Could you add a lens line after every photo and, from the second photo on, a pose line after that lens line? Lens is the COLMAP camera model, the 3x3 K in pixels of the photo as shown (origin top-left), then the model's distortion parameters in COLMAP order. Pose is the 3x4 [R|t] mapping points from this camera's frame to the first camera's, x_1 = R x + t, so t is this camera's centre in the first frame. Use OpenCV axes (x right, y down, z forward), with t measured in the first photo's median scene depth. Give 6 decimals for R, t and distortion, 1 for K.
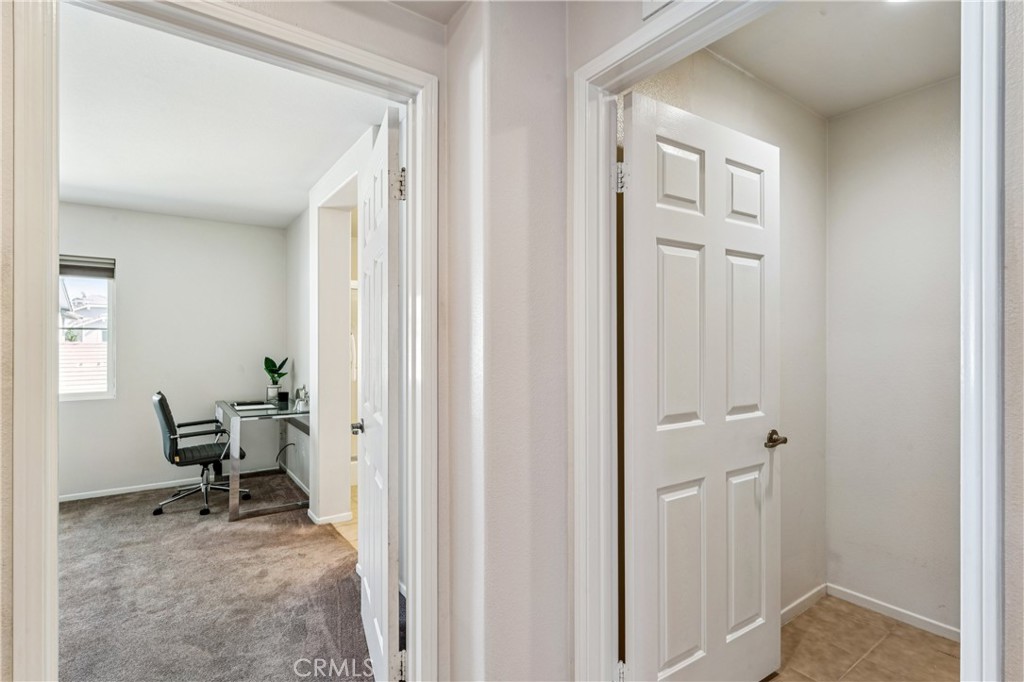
lens RADIAL K [[493.0, 0, 507.9], [0, 493.0, 337.7], [0, 0, 1]] dist [-0.004547, 0.002395]
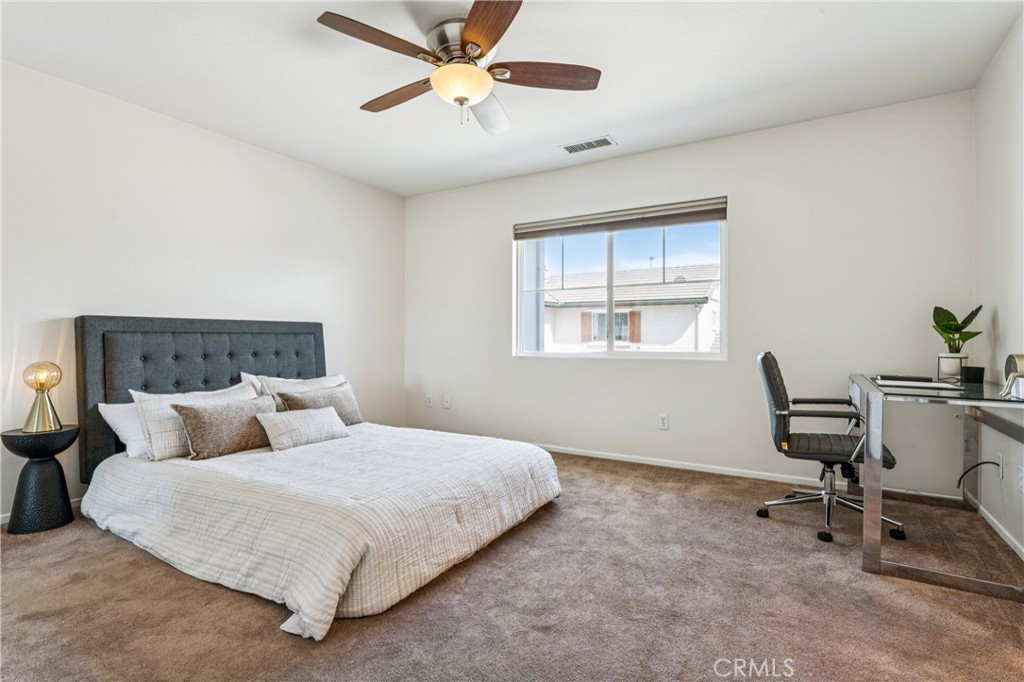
lens RADIAL K [[493.0, 0, 525.7], [0, 493.0, 343.0], [0, 0, 1]] dist [-0.004547, 0.002395]
pose [[0.409441, 0.005301, -0.912321, -0.179901], [0.007844, 0.999926, 0.009330, 0.086894], [0.912303, -0.010977, 0.409369, 0.360763]]
